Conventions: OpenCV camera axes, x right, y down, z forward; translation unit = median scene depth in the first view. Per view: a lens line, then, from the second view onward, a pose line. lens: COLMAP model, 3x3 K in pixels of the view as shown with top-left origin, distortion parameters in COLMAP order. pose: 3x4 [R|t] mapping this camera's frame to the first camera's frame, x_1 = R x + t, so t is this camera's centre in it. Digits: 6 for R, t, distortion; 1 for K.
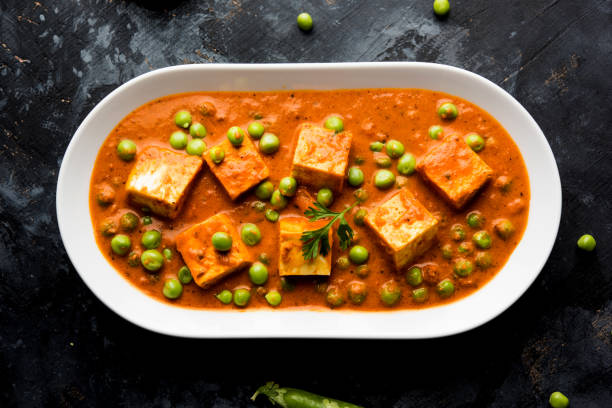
lens RADIAL K [[1097.4, 0, 306.0], [0, 1097.4, 204.0], [0, 0, 1]] dist [-0.034686, 0.358086]
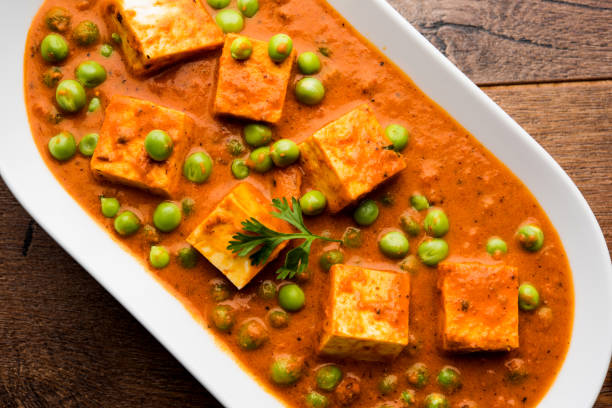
lens RADIAL K [[1097.4, 0, 306.0], [0, 1097.4, 204.0], [0, 0, 1]] dist [-0.034686, 0.358086]
pose [[0.720506, 0.692941, -0.026539, 0.032202], [-0.692949, 0.720912, 0.010376, -0.009669], [0.026322, 0.010915, 0.999594, 0.315013]]
